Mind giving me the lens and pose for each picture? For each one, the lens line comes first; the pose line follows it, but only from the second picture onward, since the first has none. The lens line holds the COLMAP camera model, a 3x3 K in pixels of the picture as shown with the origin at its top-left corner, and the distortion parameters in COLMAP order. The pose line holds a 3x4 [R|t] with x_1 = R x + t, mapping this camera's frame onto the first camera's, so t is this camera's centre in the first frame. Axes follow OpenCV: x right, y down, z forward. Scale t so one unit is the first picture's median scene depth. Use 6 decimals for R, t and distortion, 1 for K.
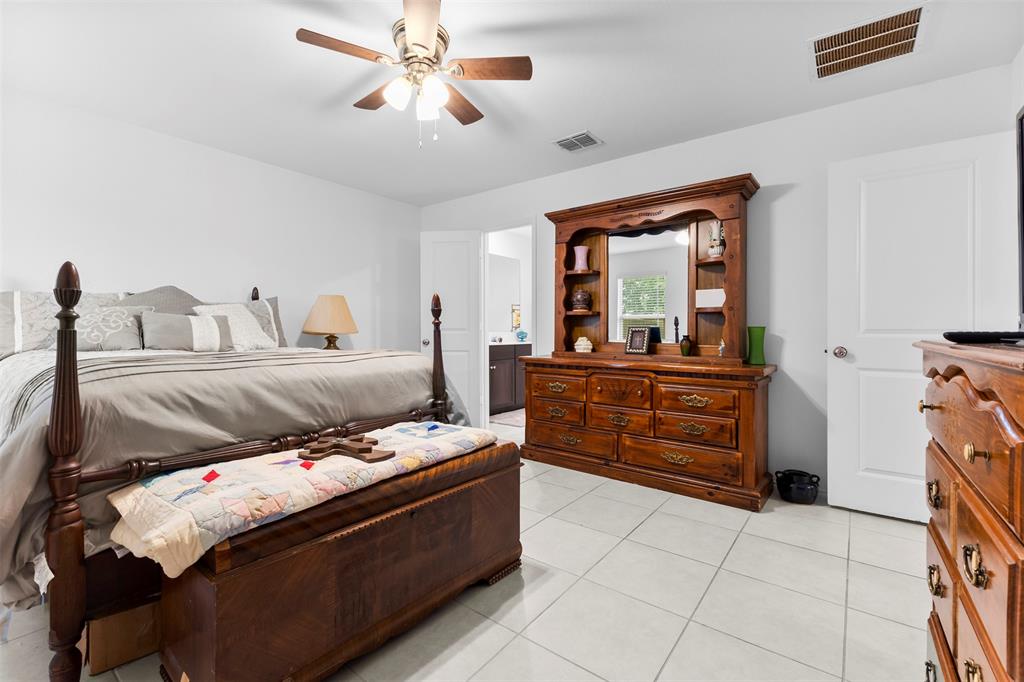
lens RADIAL K [[444.2, 0, 512.5], [0, 444.2, 336.1], [0, 0, 1]] dist [0.006952, 0.000079]
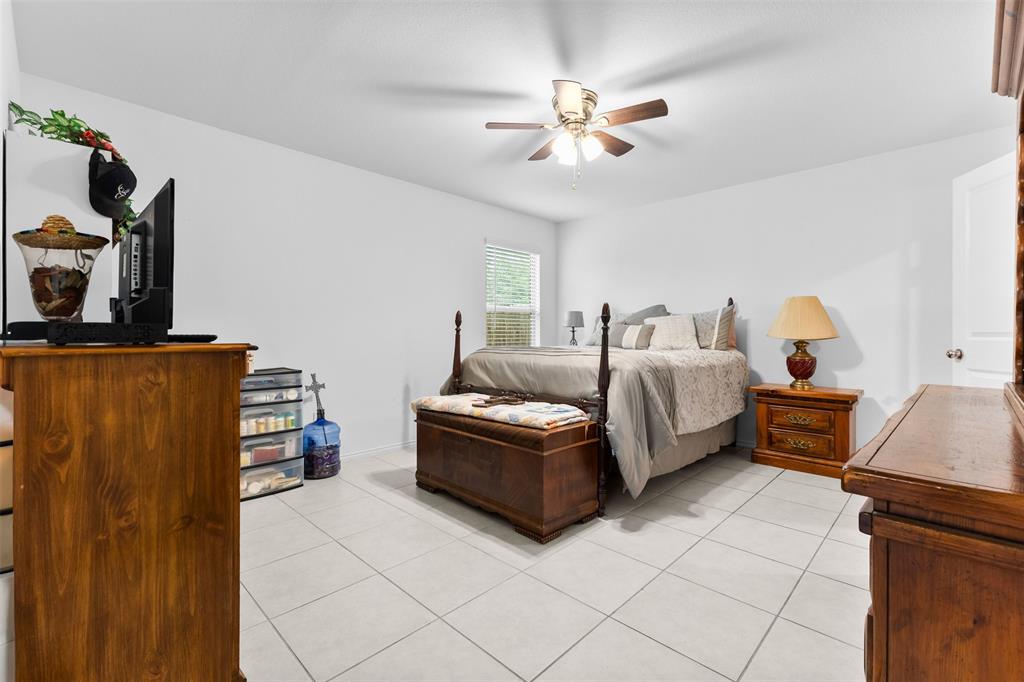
lens RADIAL K [[444.2, 0, 512.5], [0, 444.2, 336.1], [0, 0, 1]] dist [0.006952, 0.000079]
pose [[-0.114202, 0.000657, -0.993457, 1.332075], [-0.012959, 0.999914, 0.002152, -0.011403], [0.993373, 0.013120, -0.114184, 1.216551]]
